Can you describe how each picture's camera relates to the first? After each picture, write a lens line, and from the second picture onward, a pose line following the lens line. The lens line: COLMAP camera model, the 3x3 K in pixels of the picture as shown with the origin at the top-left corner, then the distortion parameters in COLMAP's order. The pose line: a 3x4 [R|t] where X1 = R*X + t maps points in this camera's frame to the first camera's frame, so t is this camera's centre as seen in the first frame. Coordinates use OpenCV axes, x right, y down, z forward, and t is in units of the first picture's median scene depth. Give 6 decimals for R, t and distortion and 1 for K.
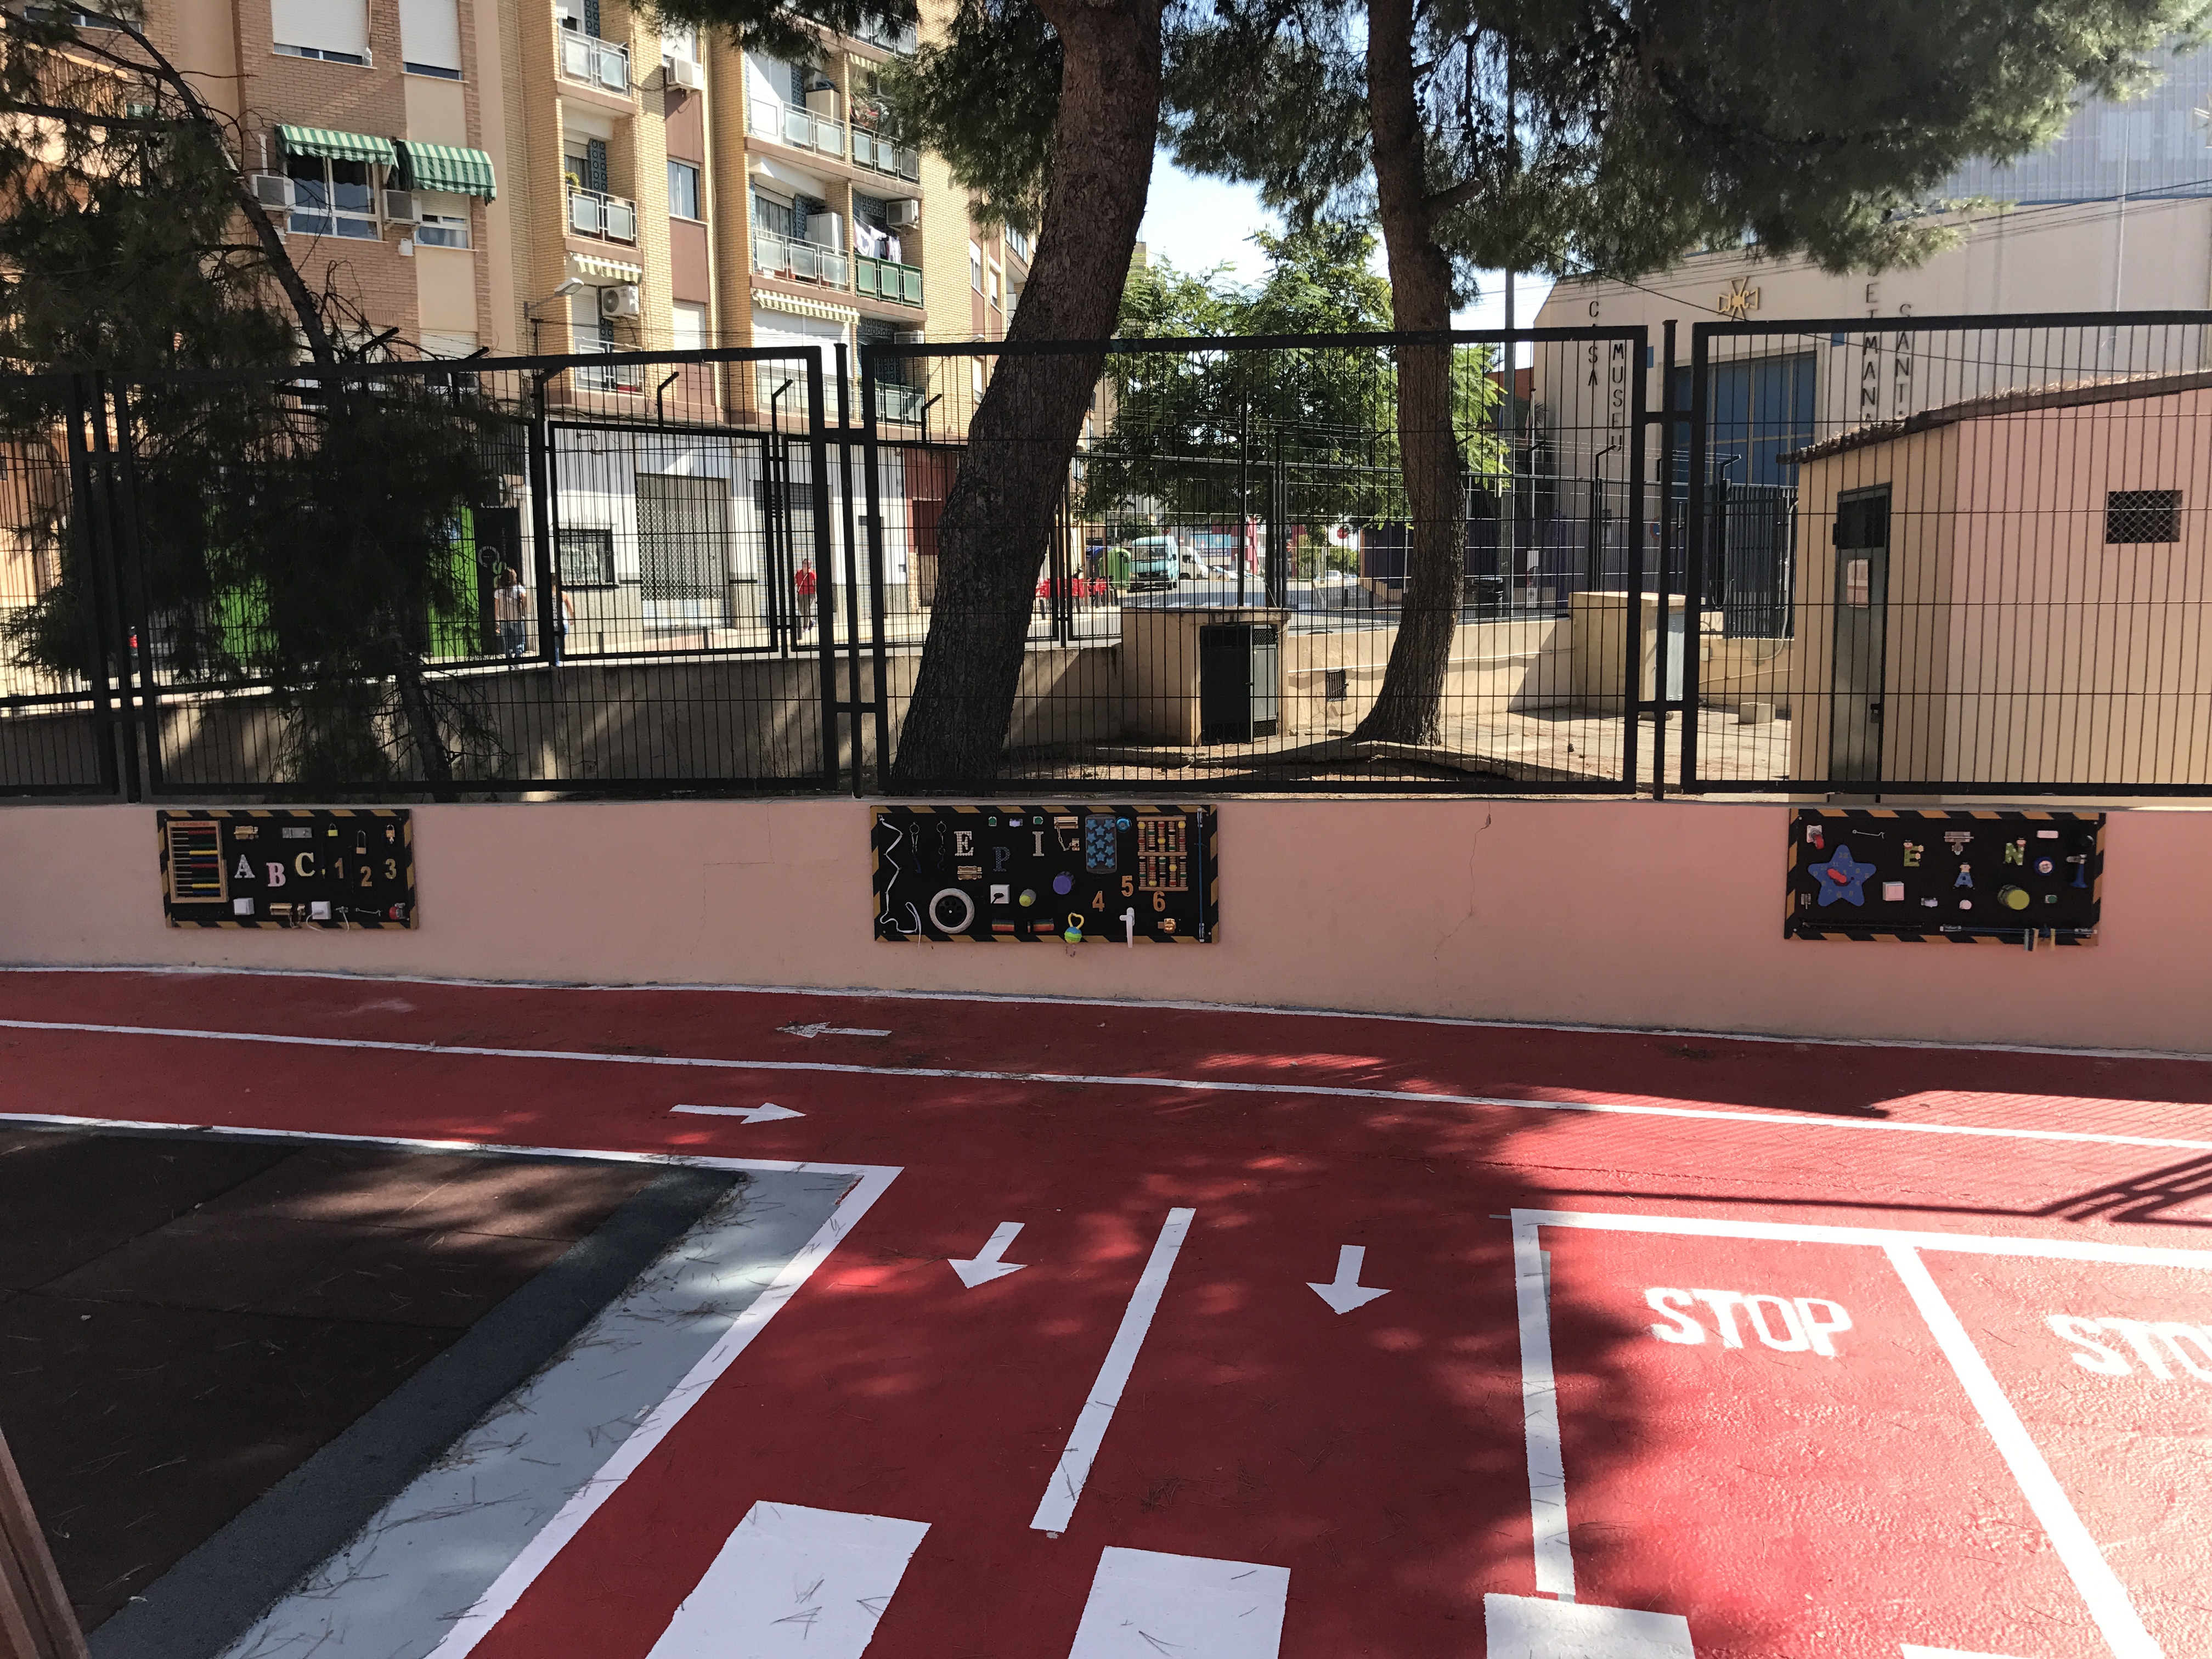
lens RADIAL K [[1786.2, 0, 1106.0], [0, 1786.2, 829.5], [0, 0, 1]] dist [-0.002611, -0.004843]
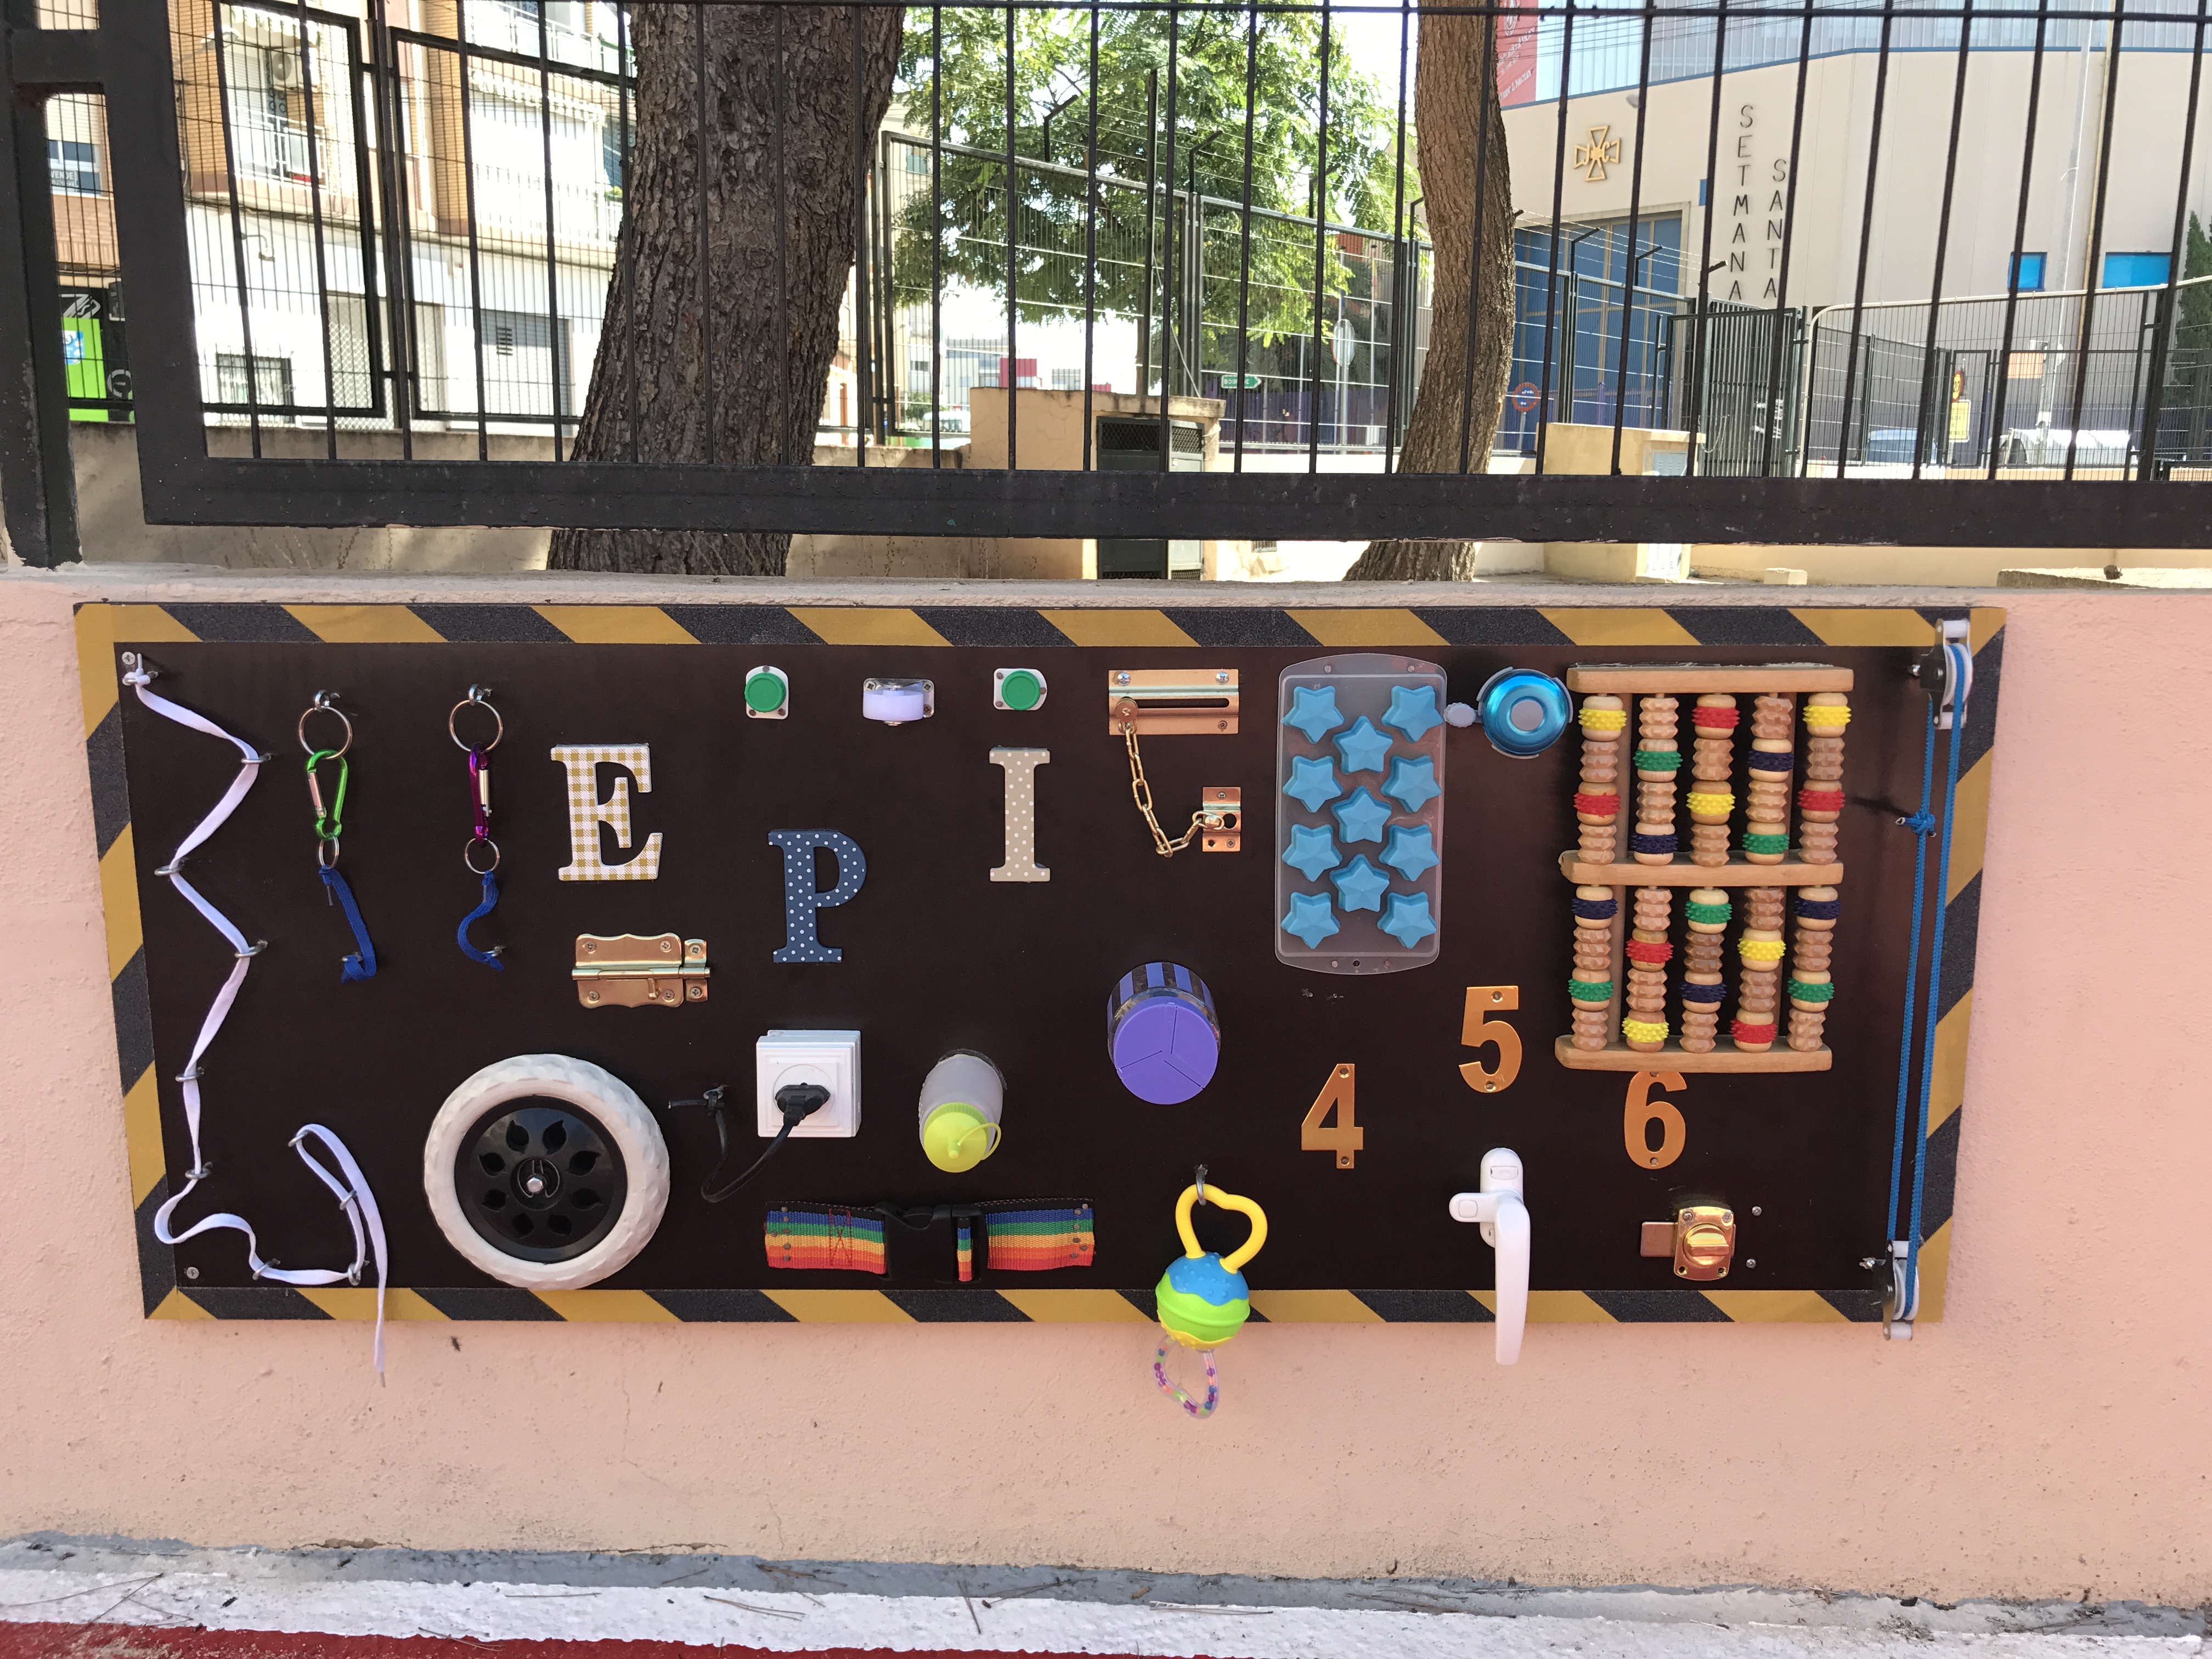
lens RADIAL K [[1786.2, 0, 1106.0], [0, 1786.2, 829.5], [0, 0, 1]] dist [-0.002611, -0.004843]
pose [[0.992628, -0.002926, 0.121168, -0.051414], [-0.003696, 0.998513, 0.054384, -0.000609], [-0.121147, -0.054431, 0.991141, 0.817848]]
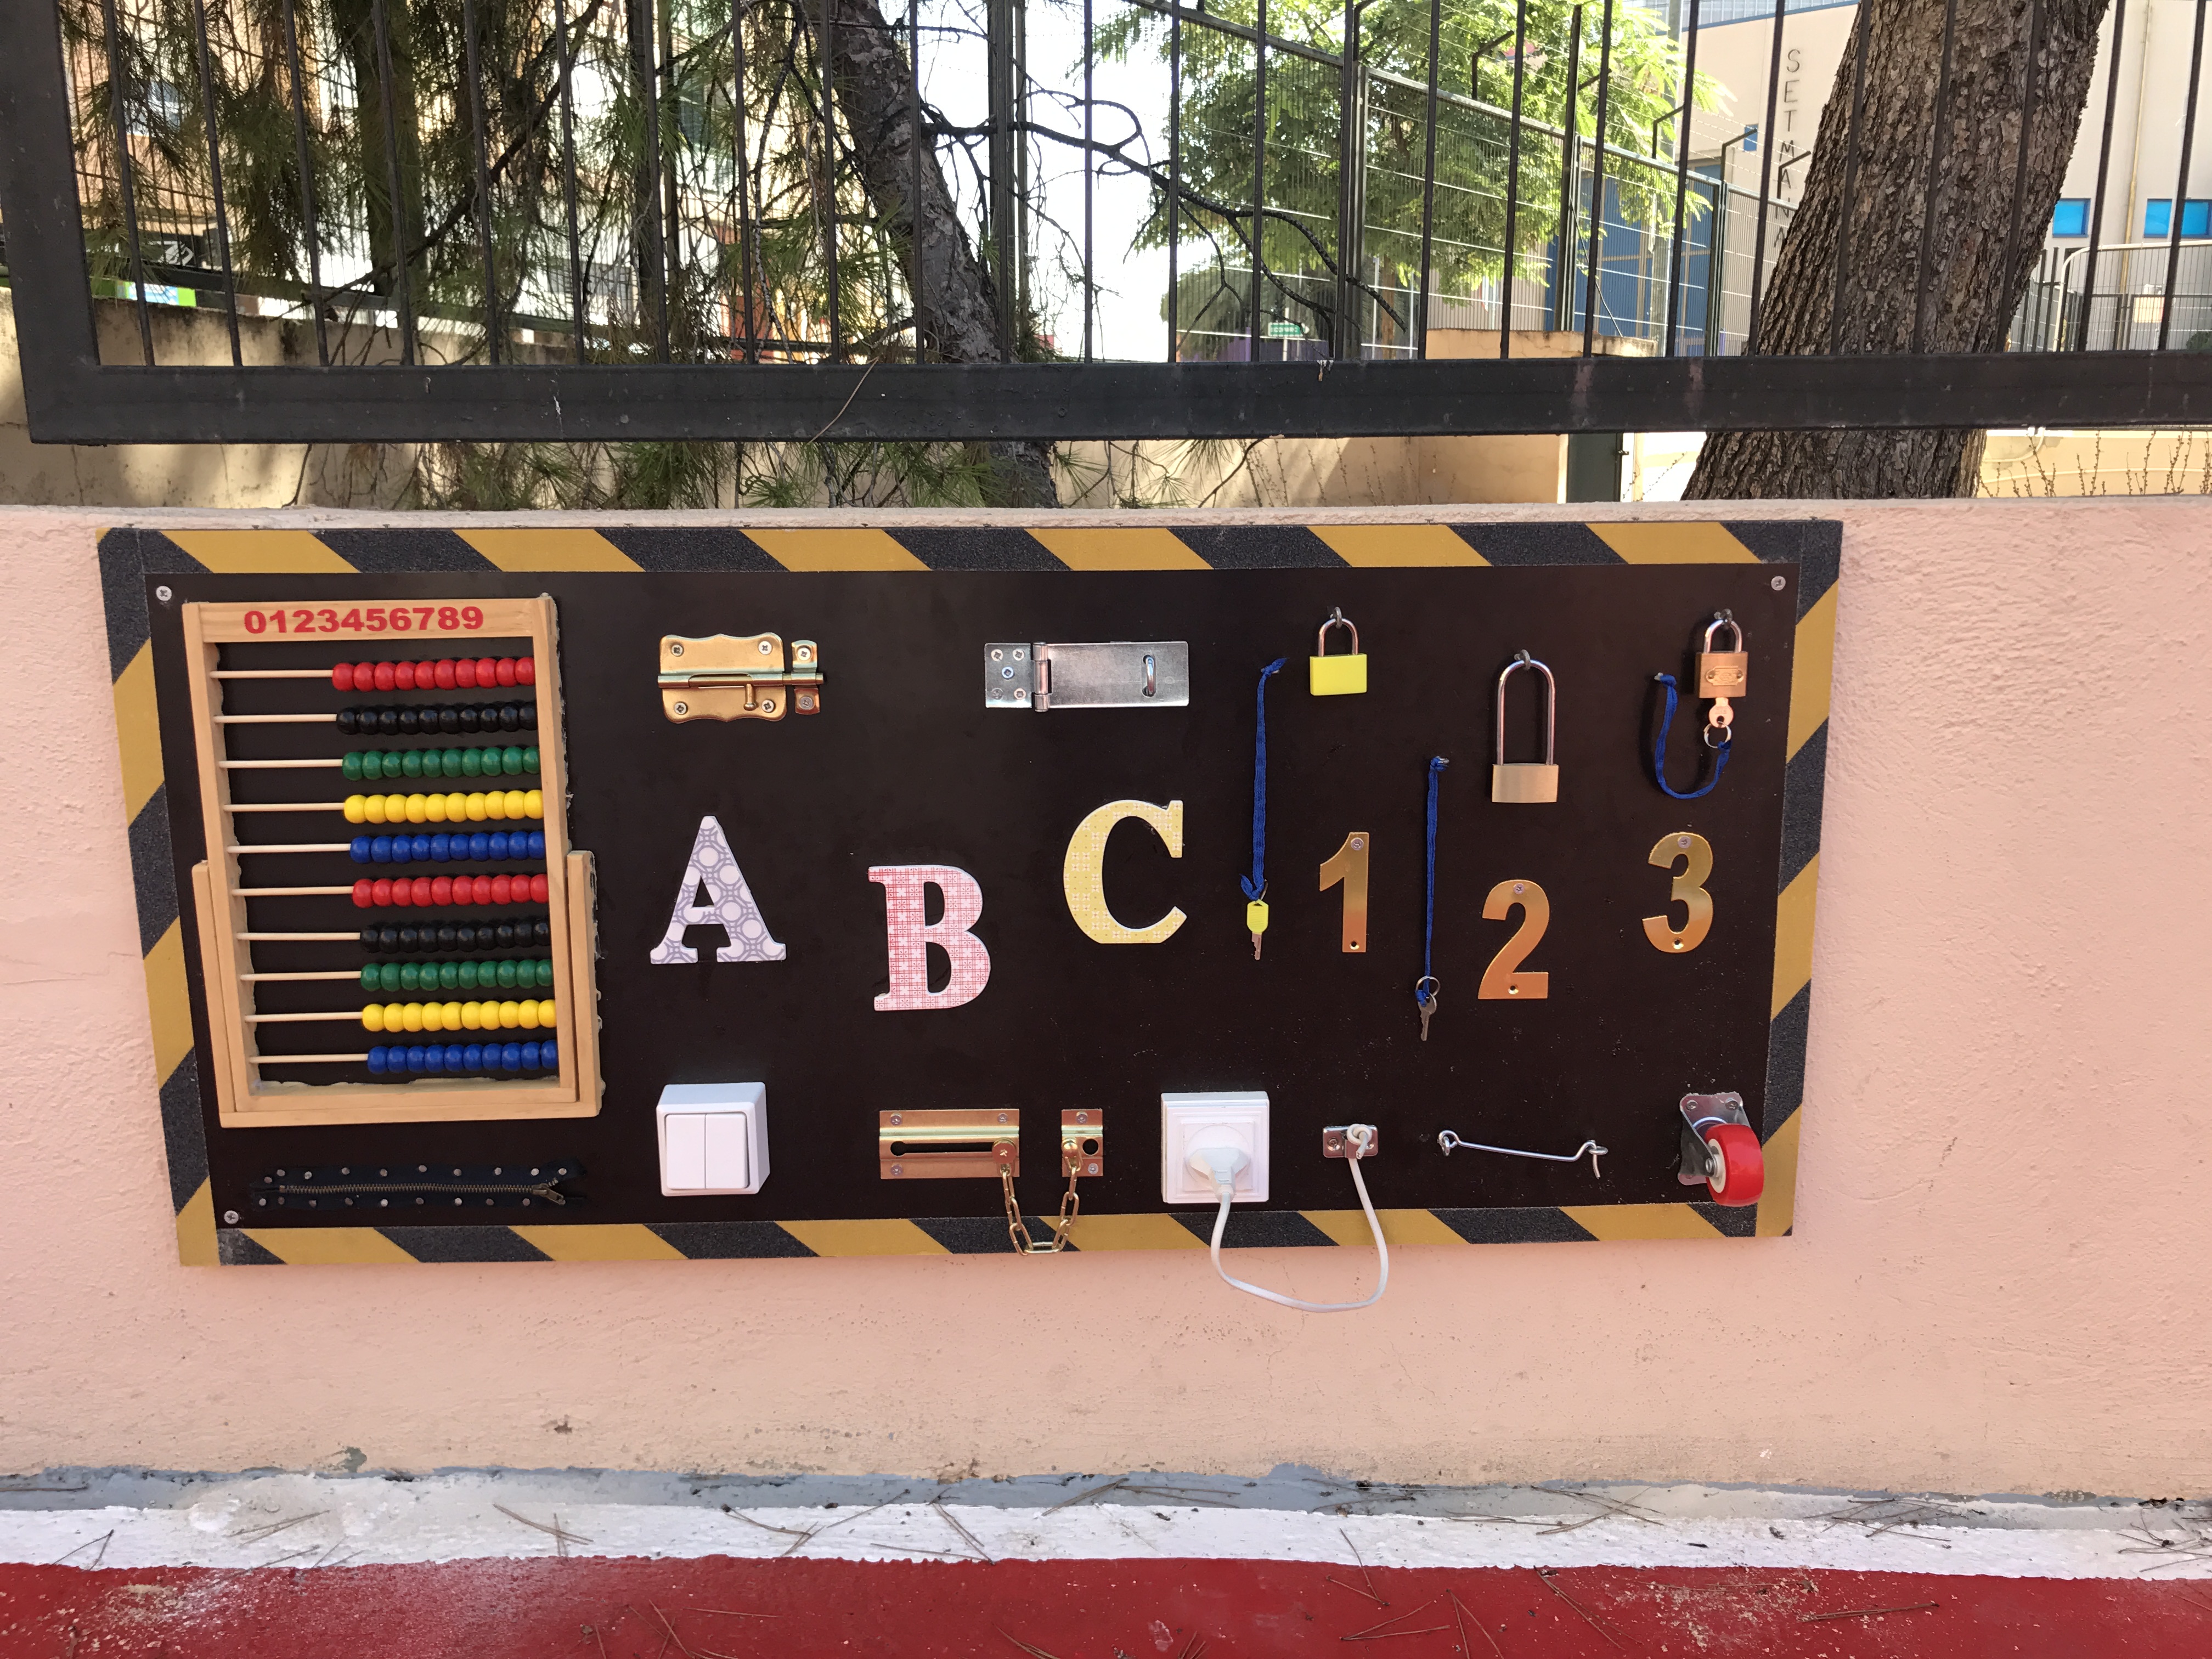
lens RADIAL K [[1789.7, 0, 1106.0], [0, 1789.7, 829.5], [0, 0, 1]] dist [-0.137789, 0.191138]
pose [[0.979582, -0.017534, 0.200279, -0.520910], [-0.001773, 0.995397, 0.095821, 0.000407], [-0.201037, -0.094220, 0.975042, 0.911878]]
